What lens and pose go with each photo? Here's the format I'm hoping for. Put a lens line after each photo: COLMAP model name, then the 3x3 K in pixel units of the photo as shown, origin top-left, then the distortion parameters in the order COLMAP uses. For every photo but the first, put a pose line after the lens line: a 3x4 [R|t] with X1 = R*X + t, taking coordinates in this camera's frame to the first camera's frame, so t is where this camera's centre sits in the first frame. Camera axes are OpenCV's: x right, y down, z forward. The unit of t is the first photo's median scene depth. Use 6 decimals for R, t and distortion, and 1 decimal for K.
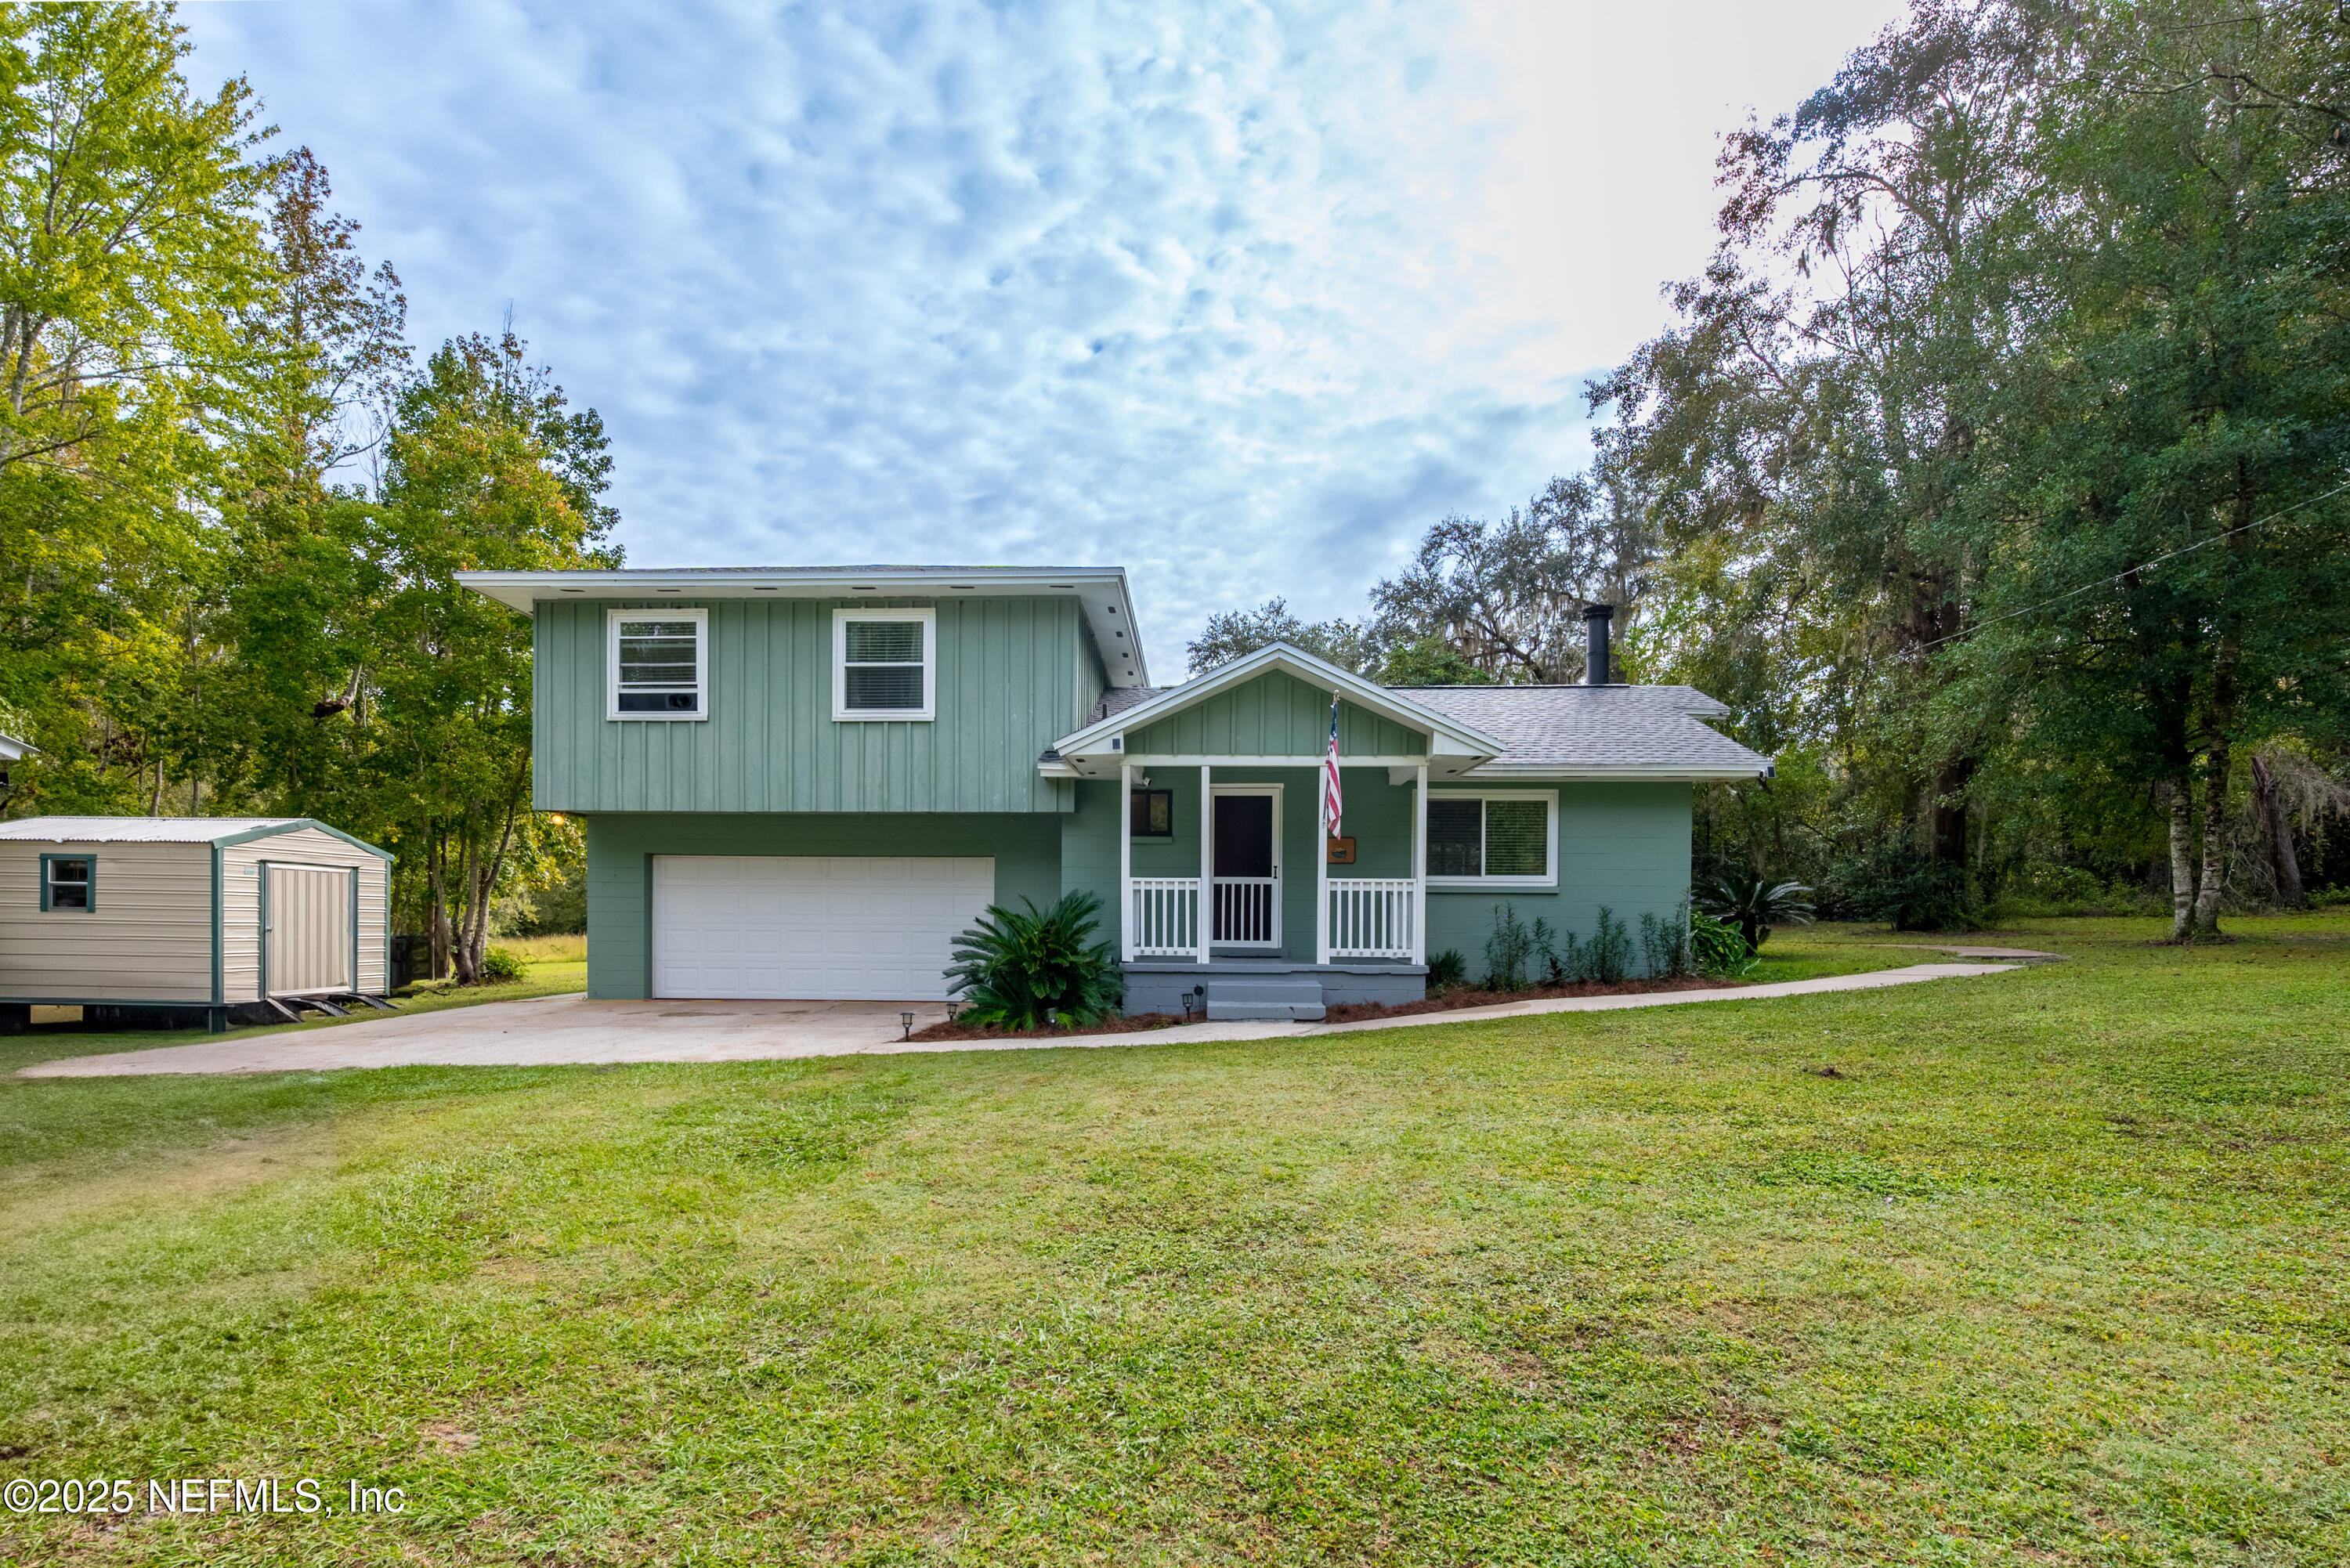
lens RADIAL K [[1117.9, 0, 1153.3], [0, 1117.9, 936.2], [0, 0, 1]] dist [0.000433, -0.000982]
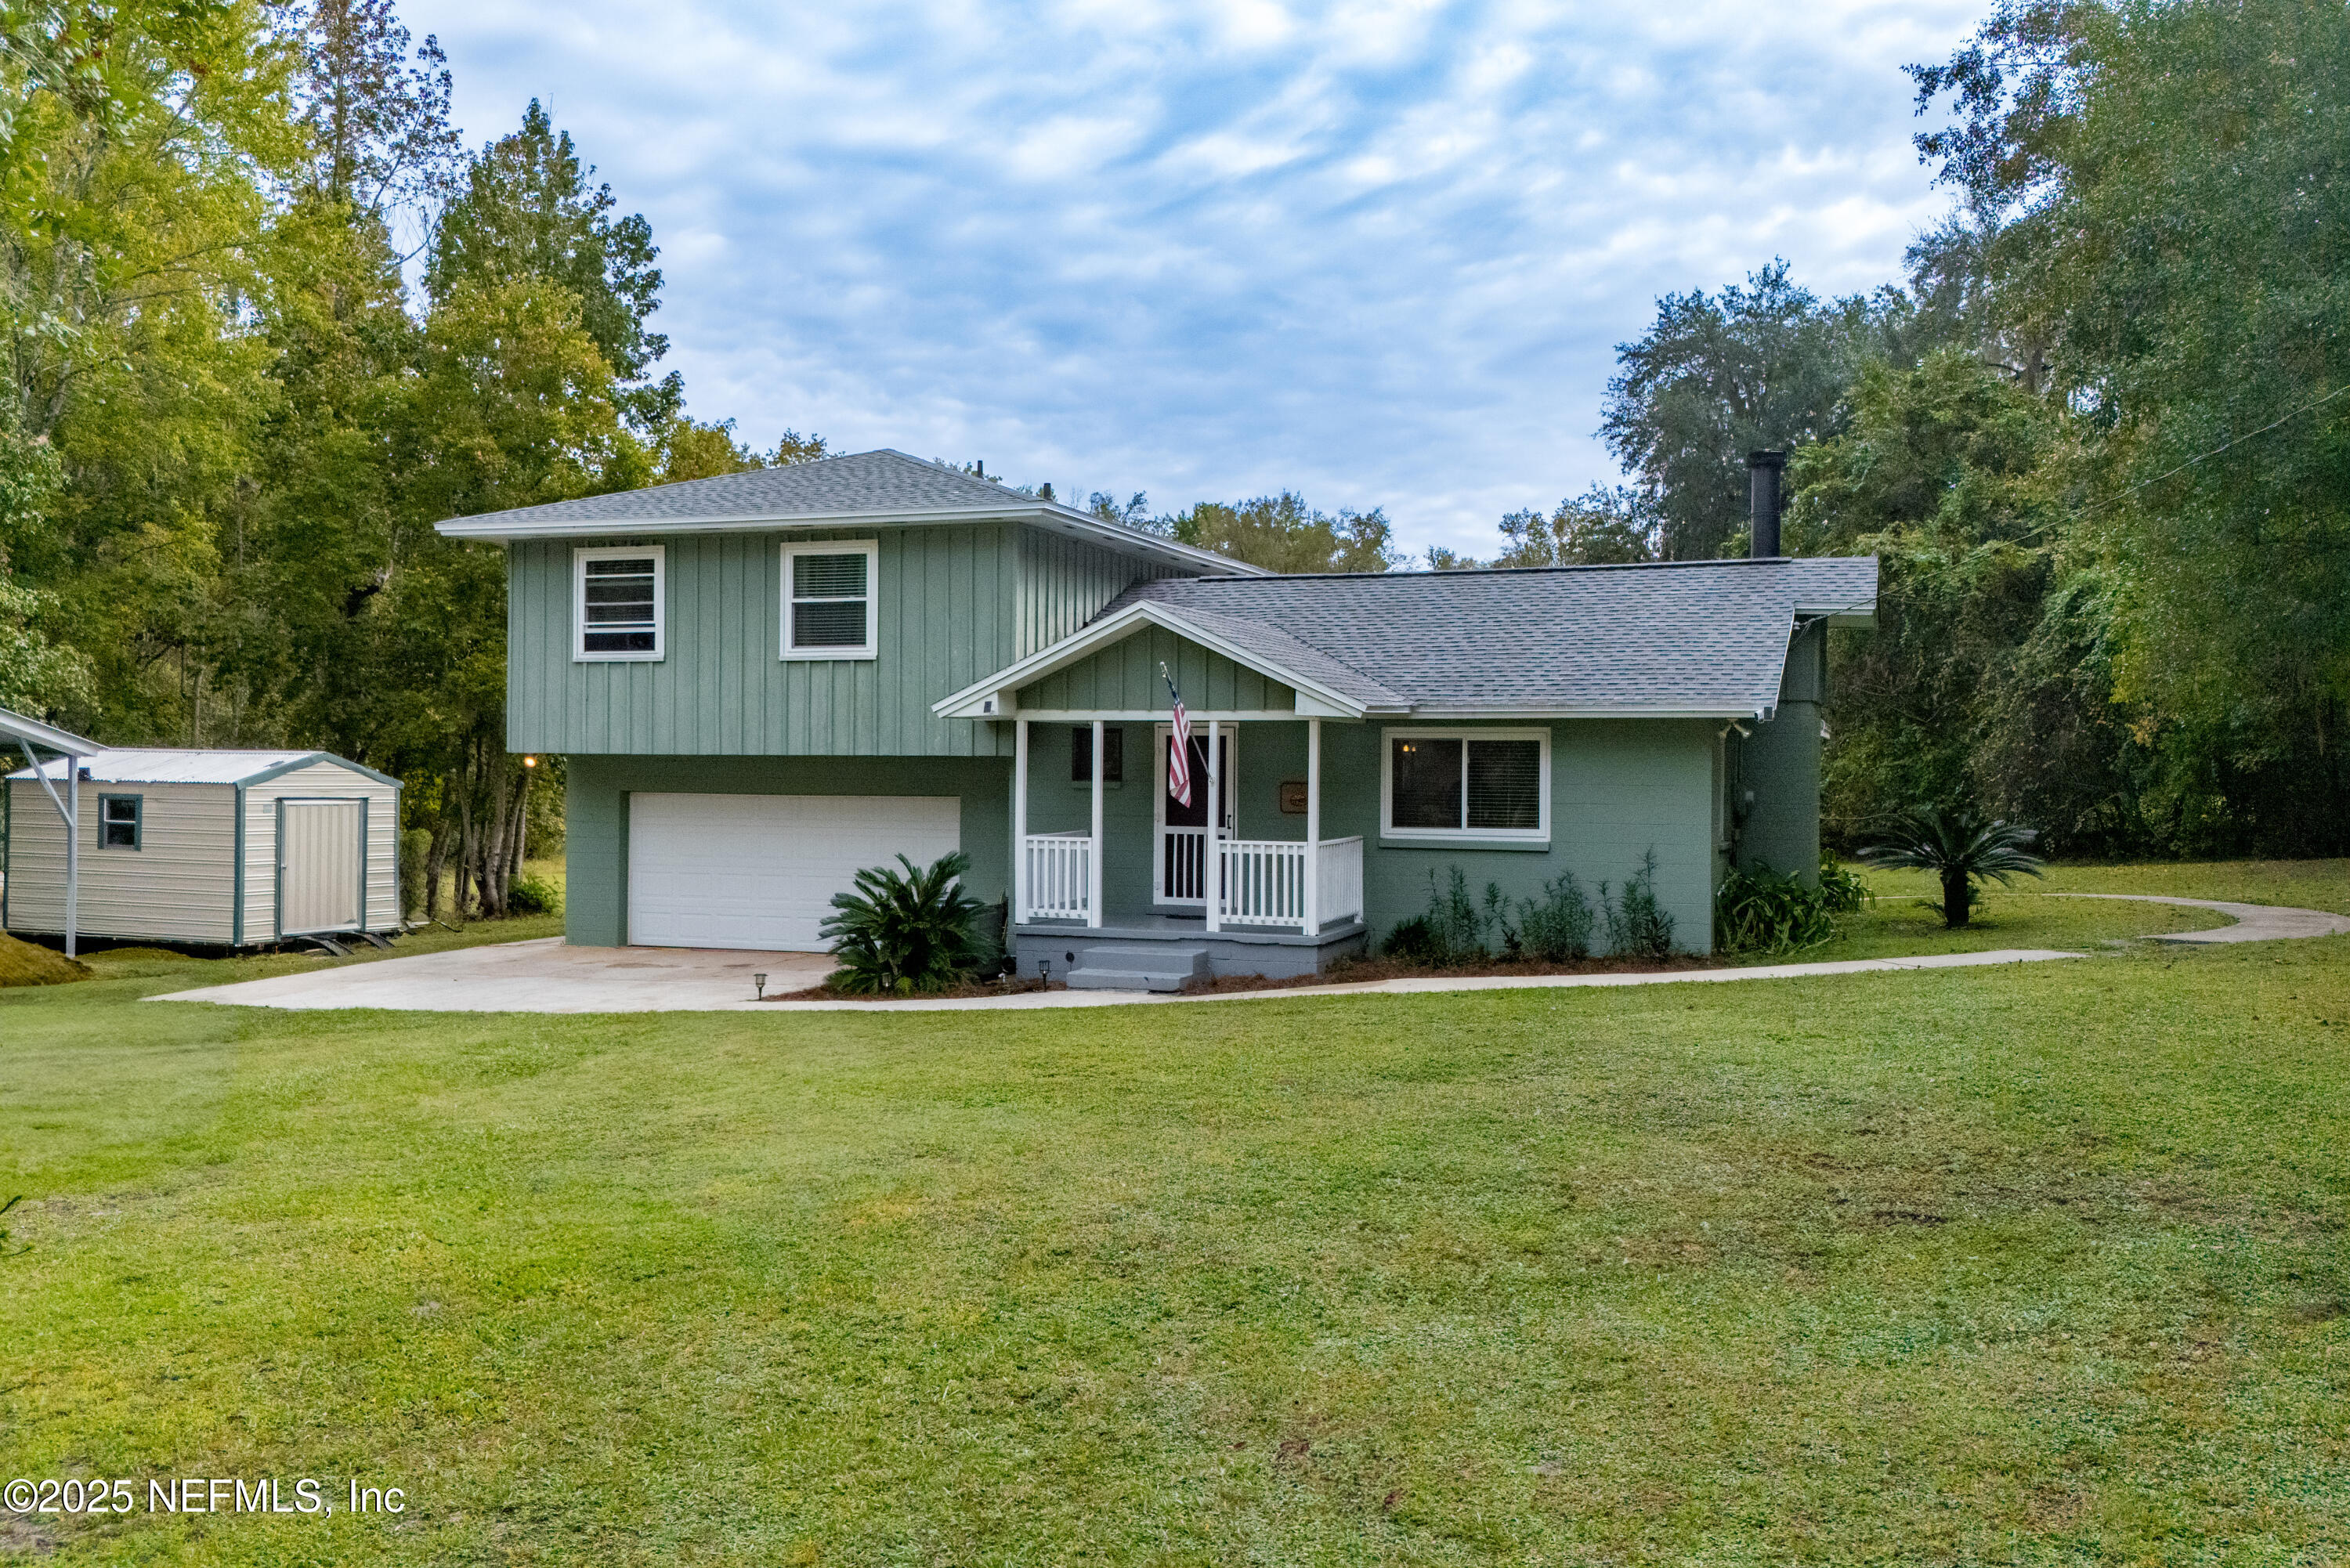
lens RADIAL K [[2079.4, 0, 1134.8], [0, 2079.4, 778.5], [0, 0, 1]] dist [0.143587, -0.296551]
pose [[0.950425, 0.001141, -0.310953, 0.548324], [-0.005112, 0.999915, -0.011956, -0.071244], [0.310913, 0.012953, 0.950350, -0.589468]]
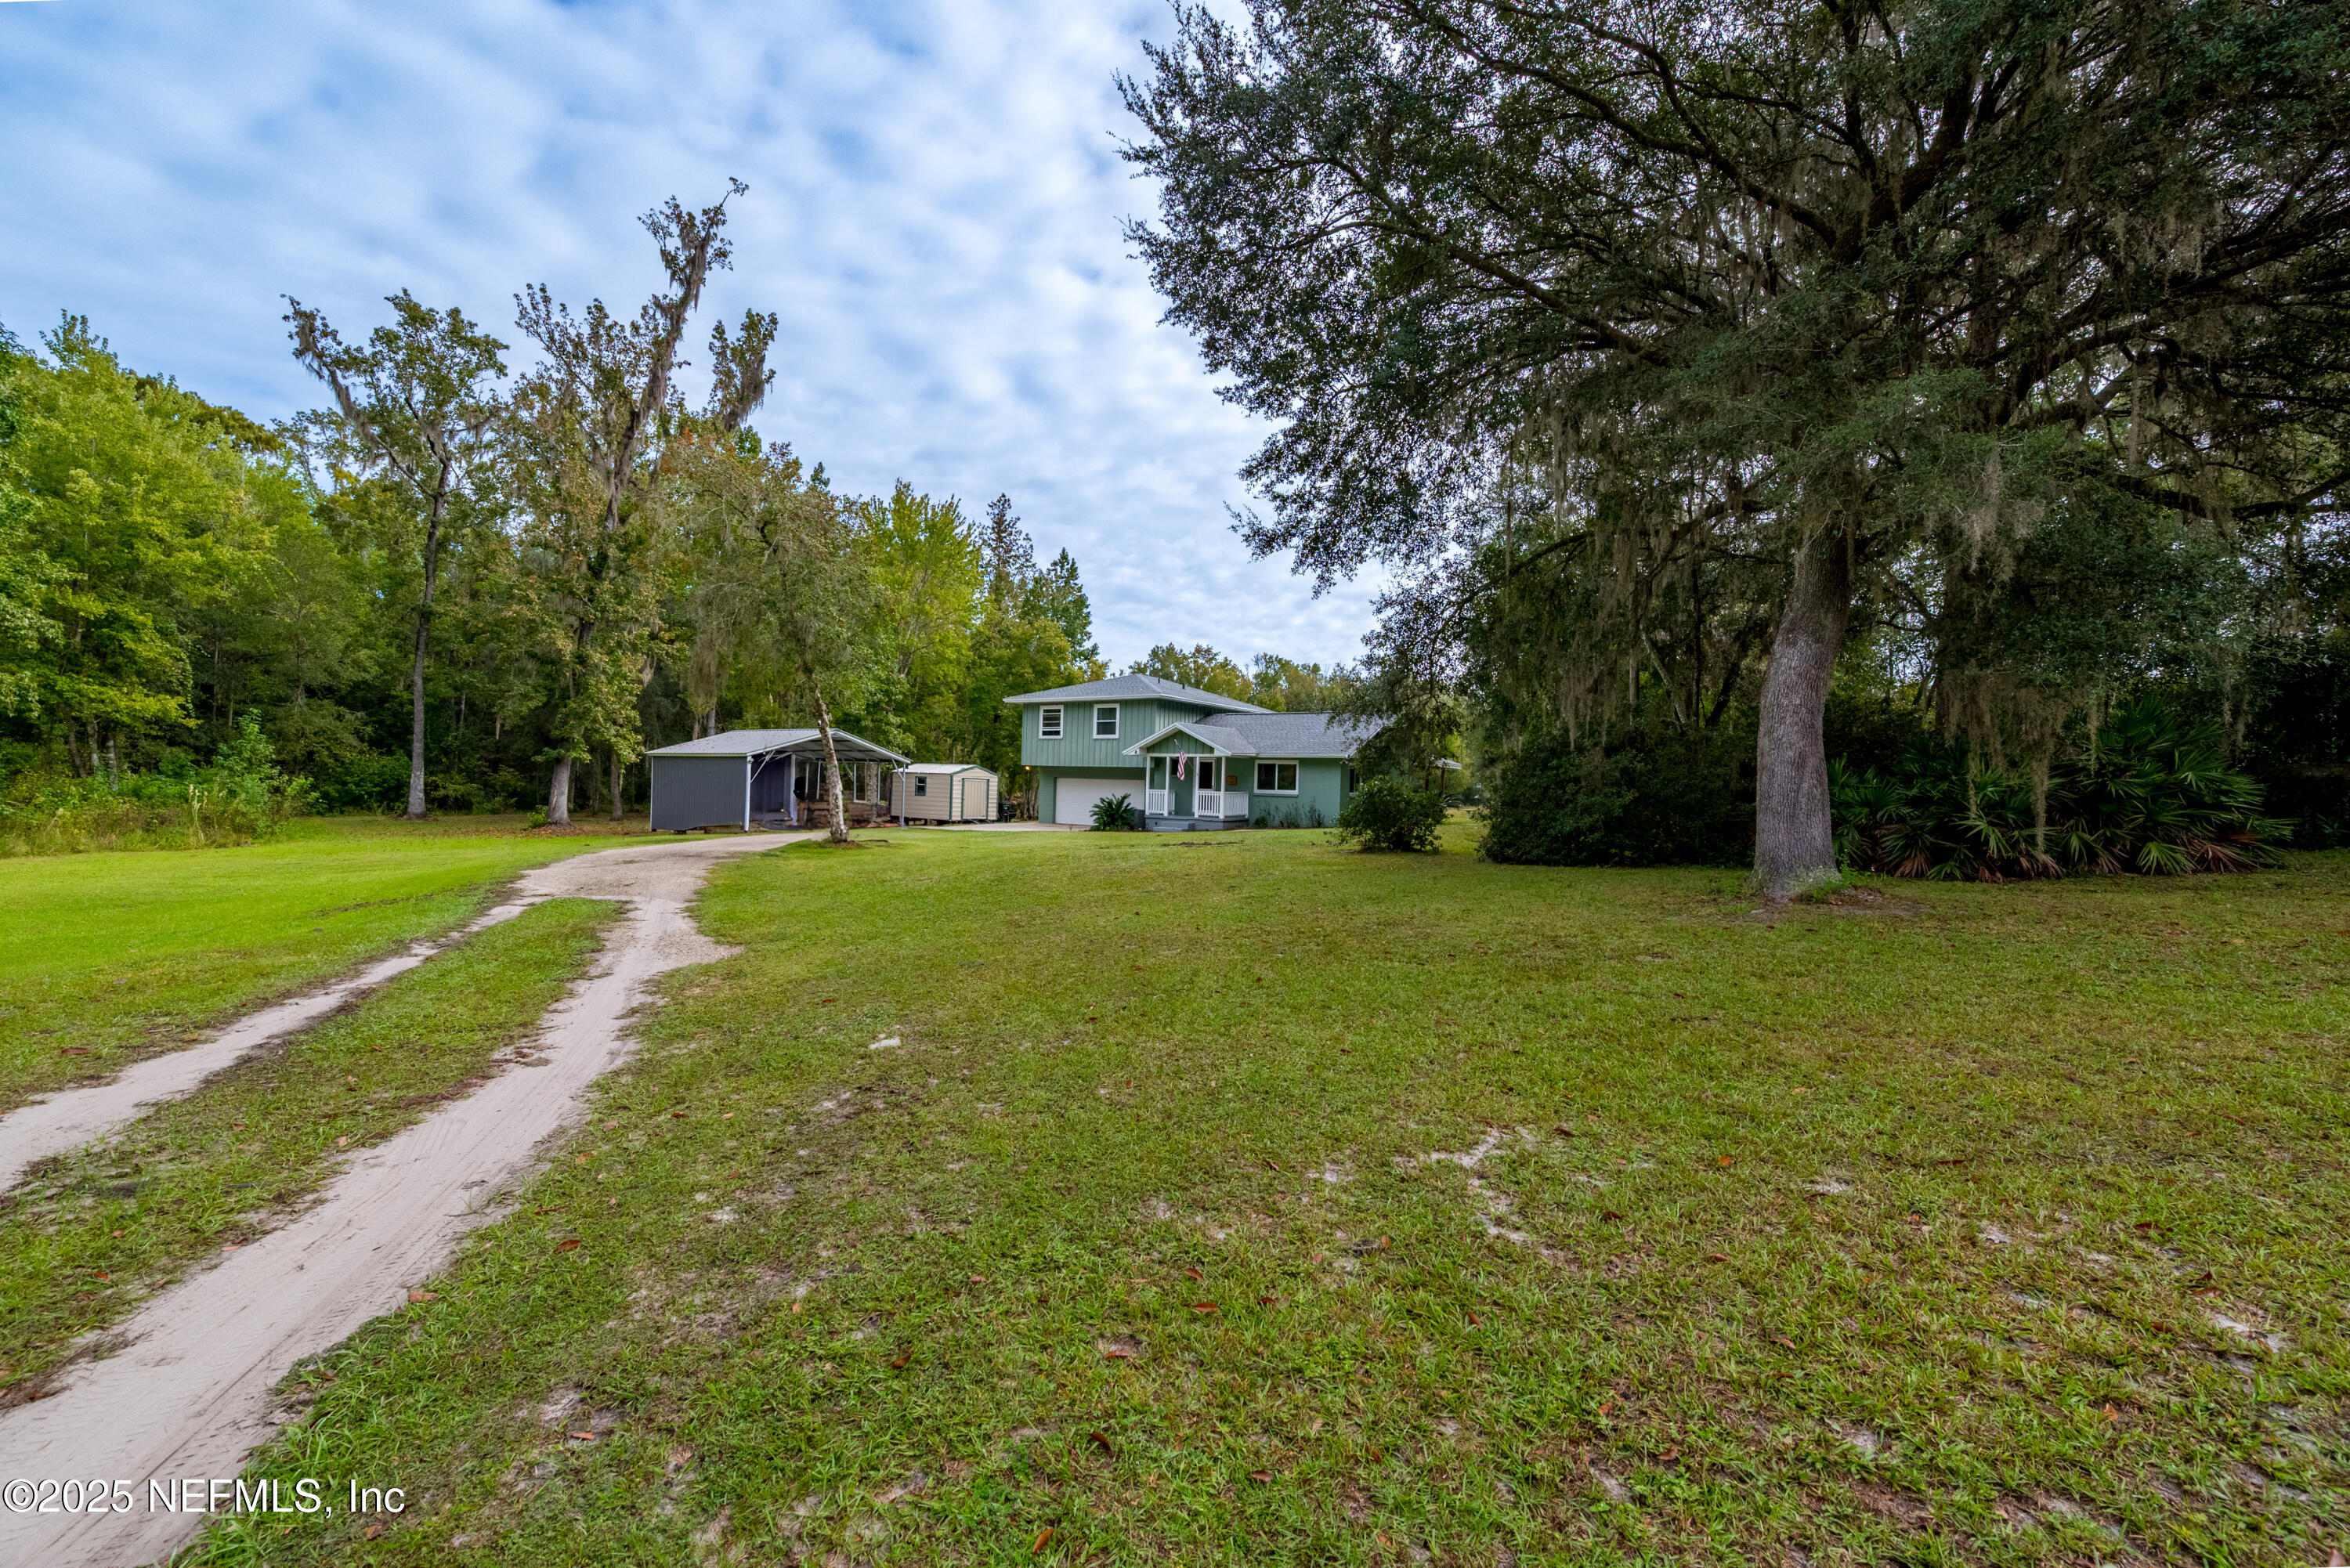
lens RADIAL K [[964.7, 0, 1164.7], [0, 964.7, 793.8], [0, 0, 1]] dist [-0.000959, 0.000088]
pose [[0.854068, 0.019893, -0.519781, 1.333643], [-0.028154, 0.999572, -0.008007, -0.016274], [0.519399, 0.021472, 0.854262, -1.264324]]
